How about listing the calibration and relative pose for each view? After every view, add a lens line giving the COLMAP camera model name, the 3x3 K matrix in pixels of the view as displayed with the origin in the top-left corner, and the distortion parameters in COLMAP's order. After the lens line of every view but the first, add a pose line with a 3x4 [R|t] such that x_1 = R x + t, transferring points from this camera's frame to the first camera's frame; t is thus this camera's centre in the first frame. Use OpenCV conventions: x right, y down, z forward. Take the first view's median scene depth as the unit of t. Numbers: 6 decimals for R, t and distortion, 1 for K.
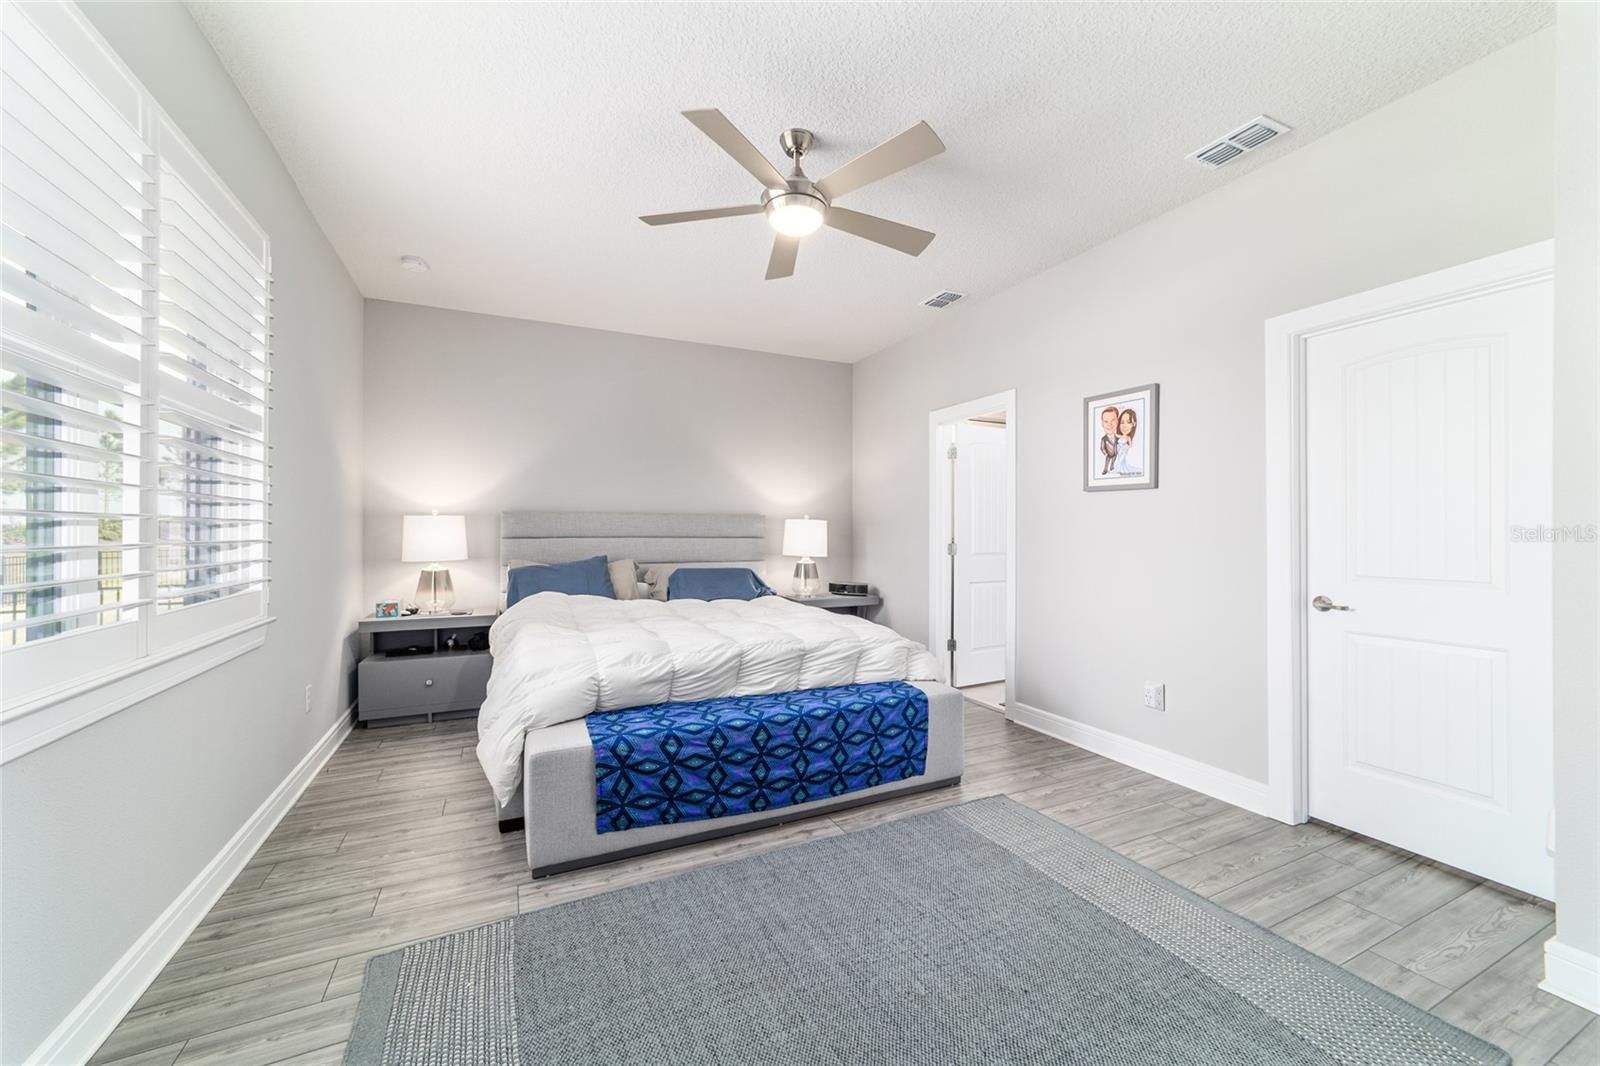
lens RADIAL K [[612.9, 0, 799.3], [0, 612.9, 529.6], [0, 0, 1]] dist [-0.019285, 0.008676]
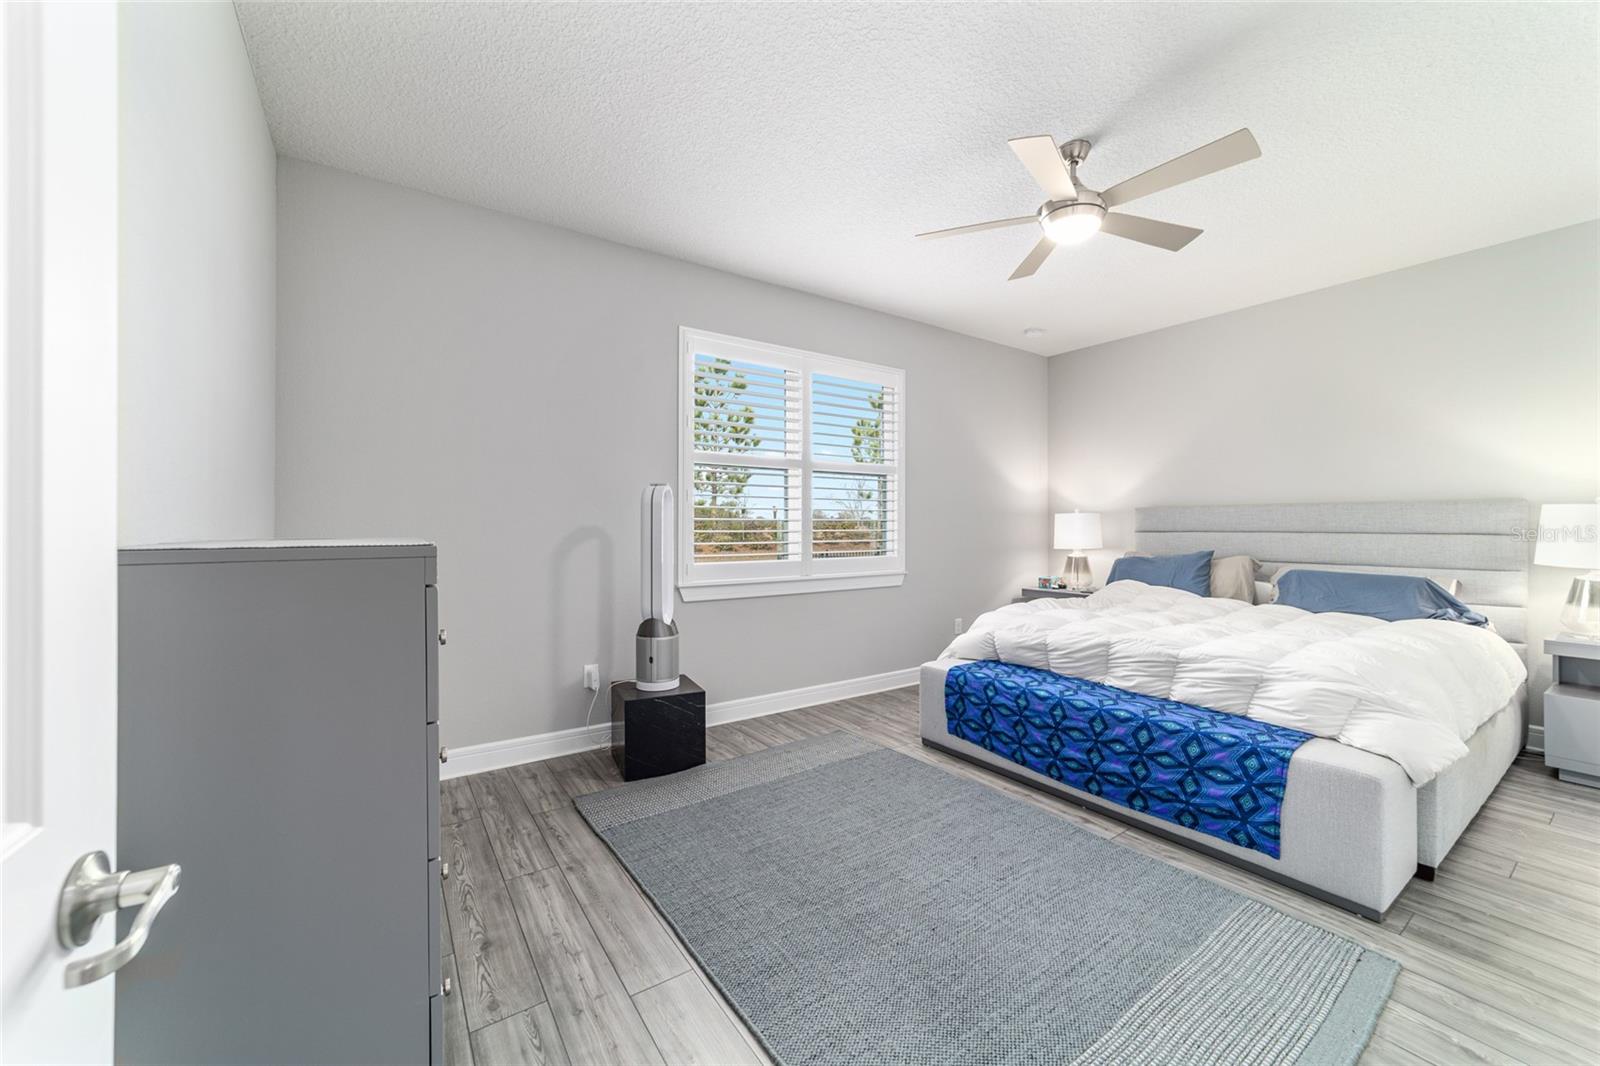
lens RADIAL K [[612.9, 0, 799.3], [0, 612.9, 529.6], [0, 0, 1]] dist [-0.019285, 0.008676]
pose [[0.158898, 0.003249, -0.987290, 0.835744], [0.004483, 0.999982, 0.004012, 0.003989], [0.987285, -0.005063, 0.158881, 0.329800]]
